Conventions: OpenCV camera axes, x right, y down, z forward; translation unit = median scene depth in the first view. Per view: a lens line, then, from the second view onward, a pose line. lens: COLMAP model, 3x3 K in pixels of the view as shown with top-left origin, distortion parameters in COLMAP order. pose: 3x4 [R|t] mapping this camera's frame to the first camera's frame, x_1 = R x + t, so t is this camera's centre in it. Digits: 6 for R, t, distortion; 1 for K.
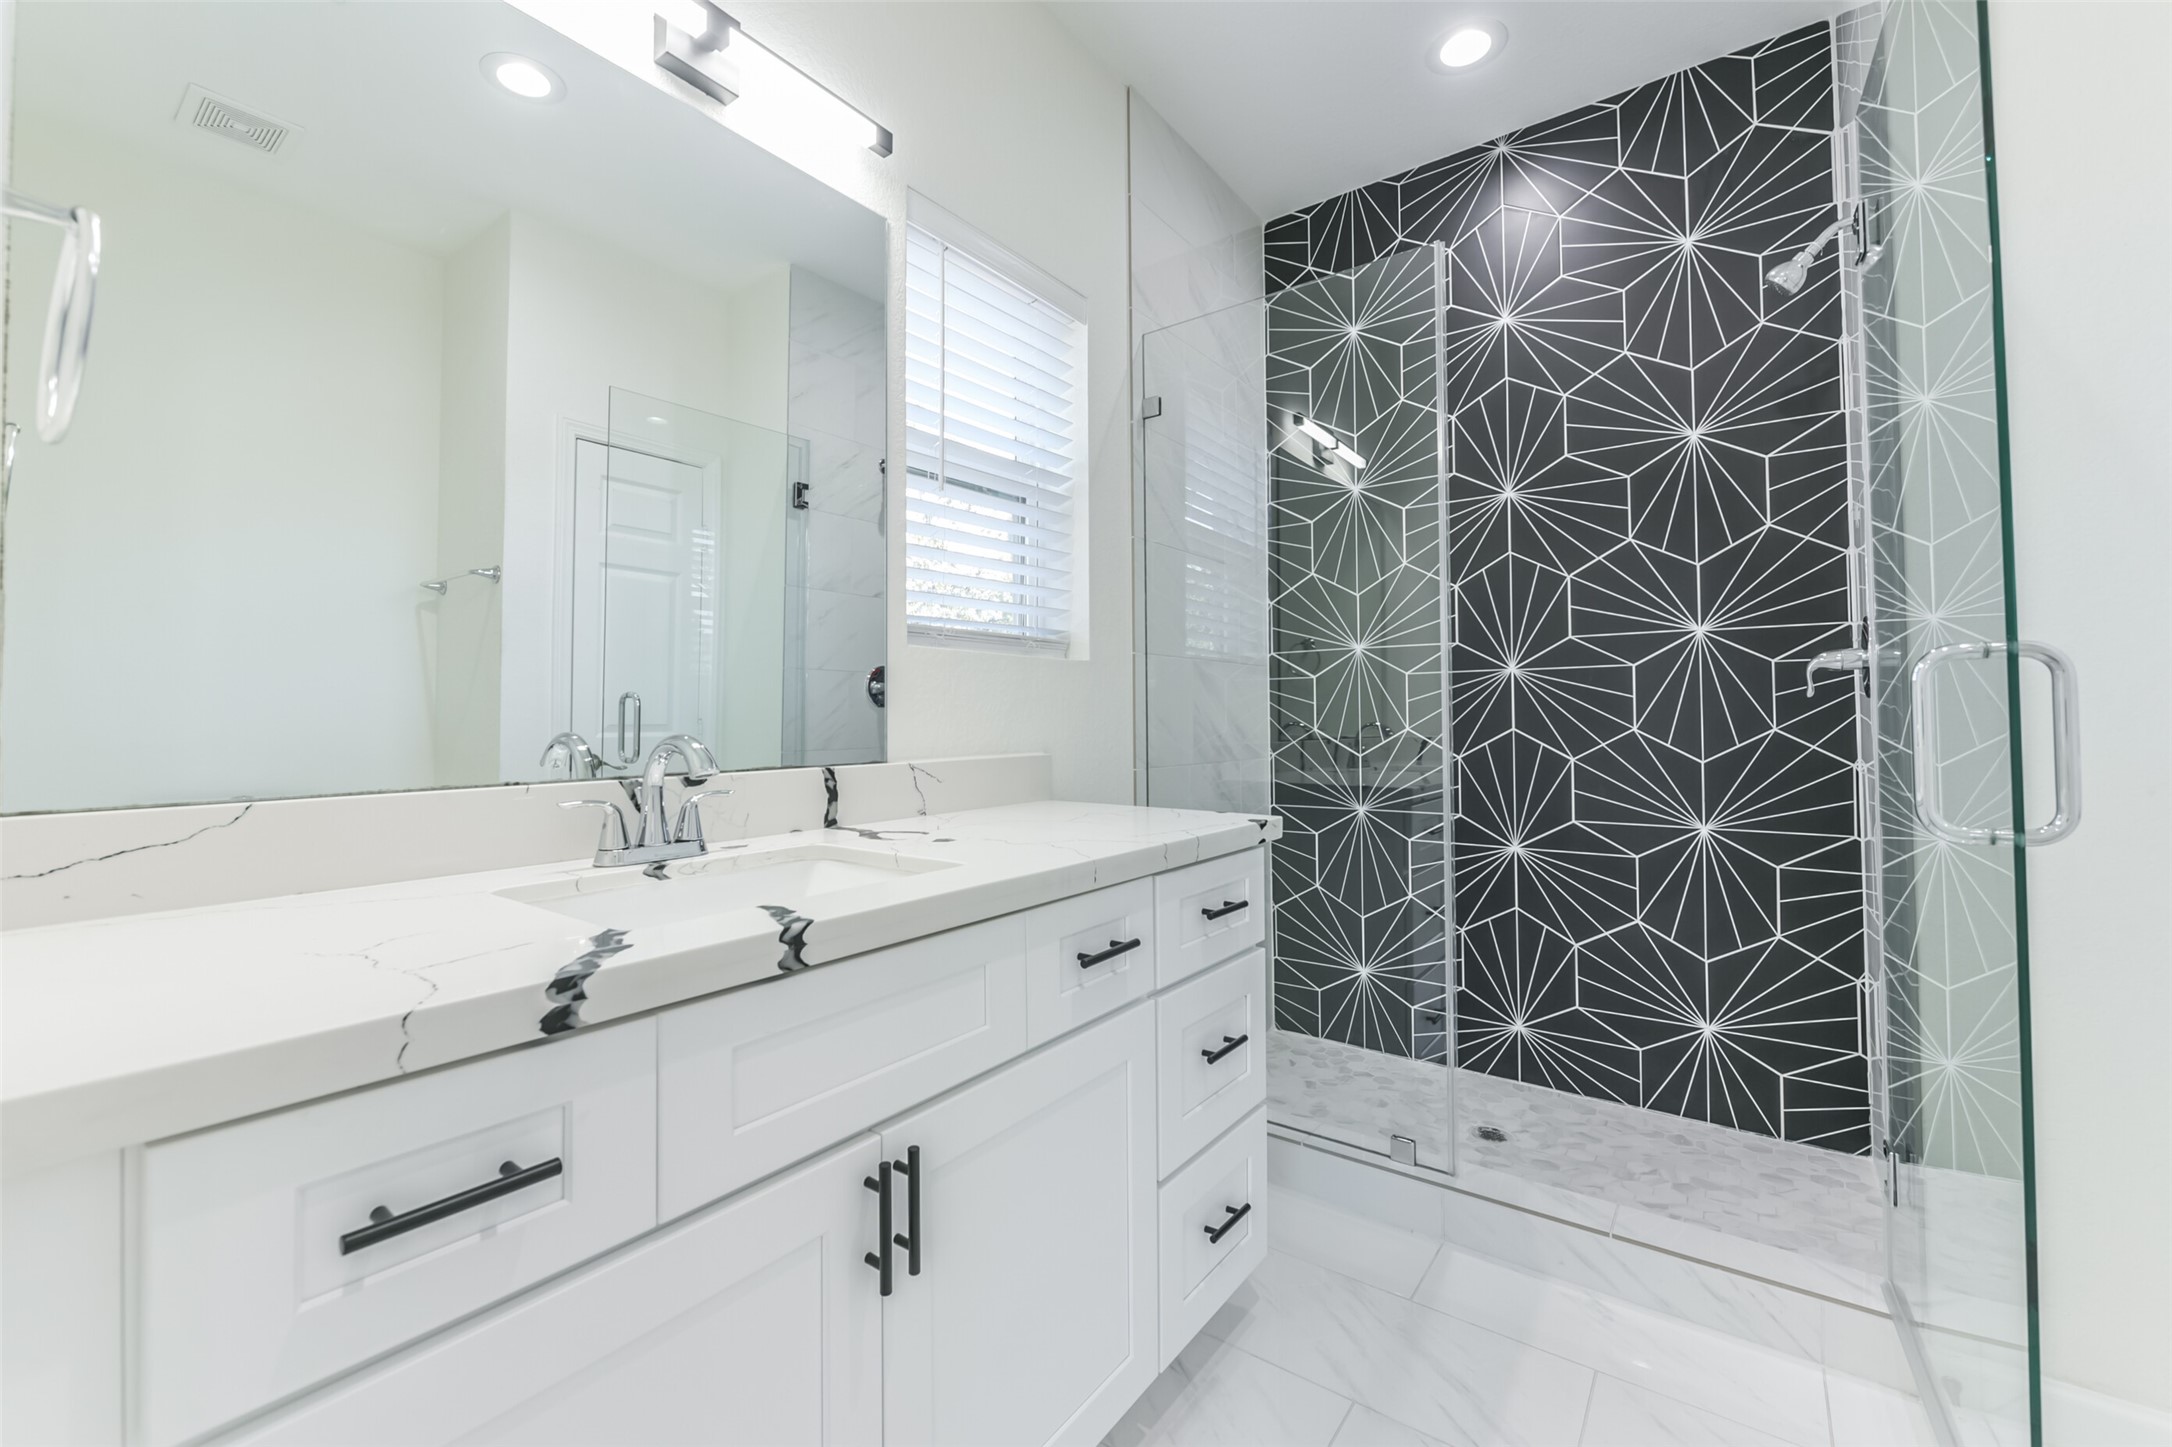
lens RADIAL K [[928.5, 0, 1070.9], [0, 928.5, 699.7], [0, 0, 1]] dist [-0.002928, -0.000967]
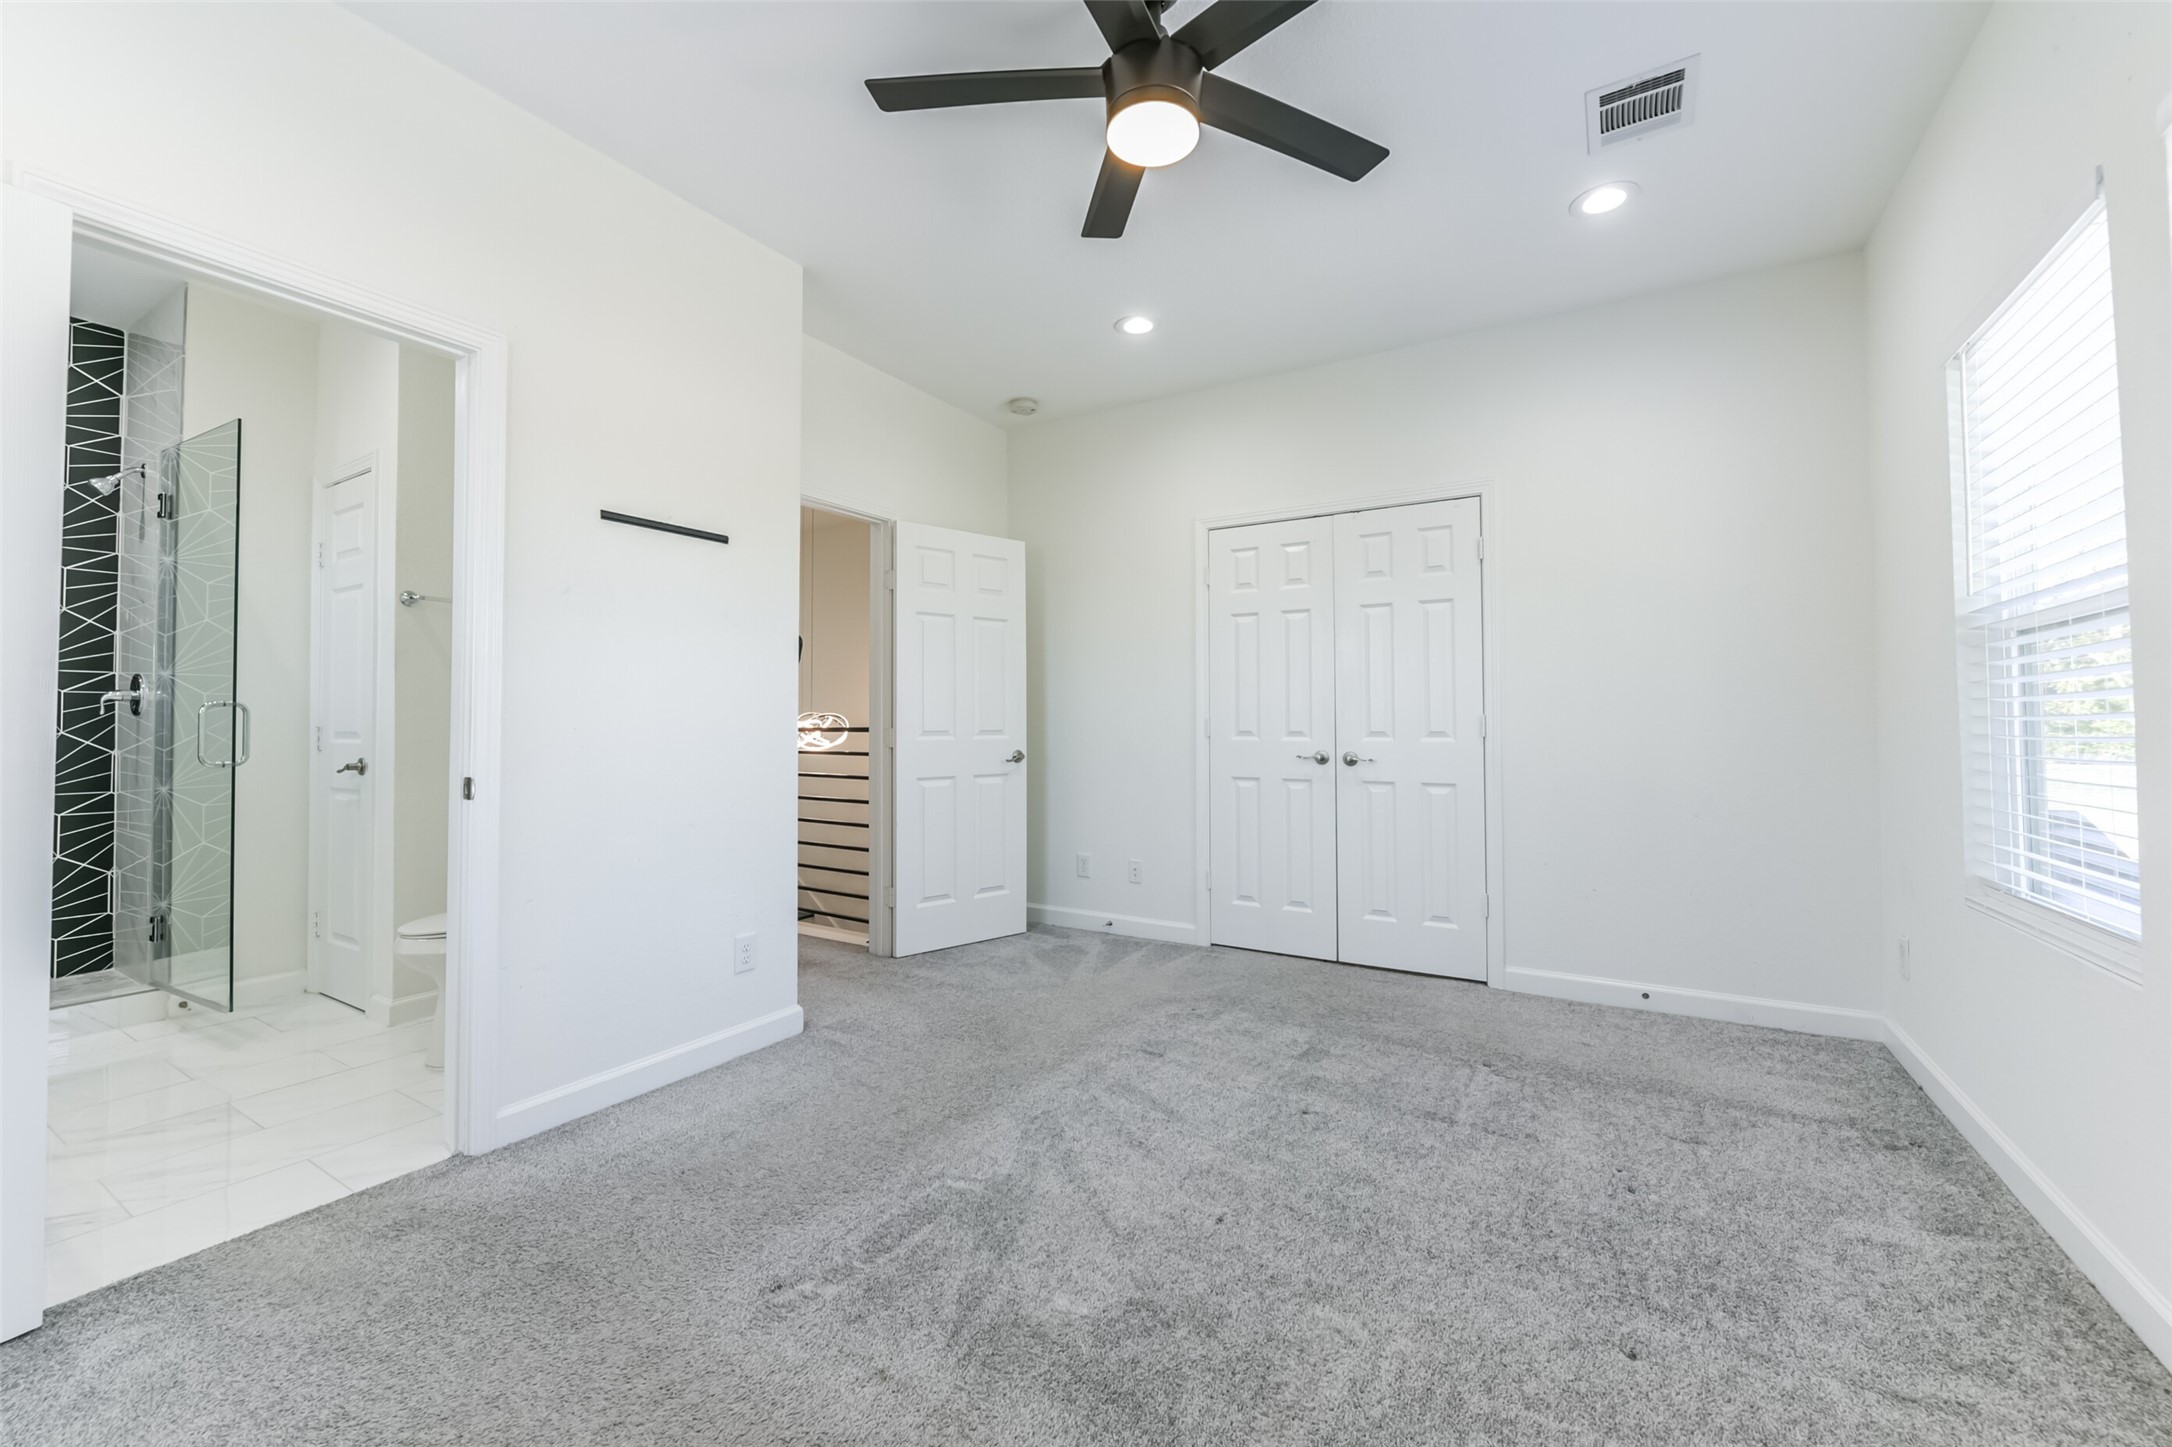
lens RADIAL K [[861.3, 0, 1074.0], [0, 861.3, 702.3], [0, 0, 1]] dist [-0.002814, -0.000770]
pose [[-0.064289, 0.030052, 0.997479, -0.963907], [-0.021850, 0.999264, -0.031514, -0.014510], [-0.997692, -0.023821, -0.063585, -0.774081]]
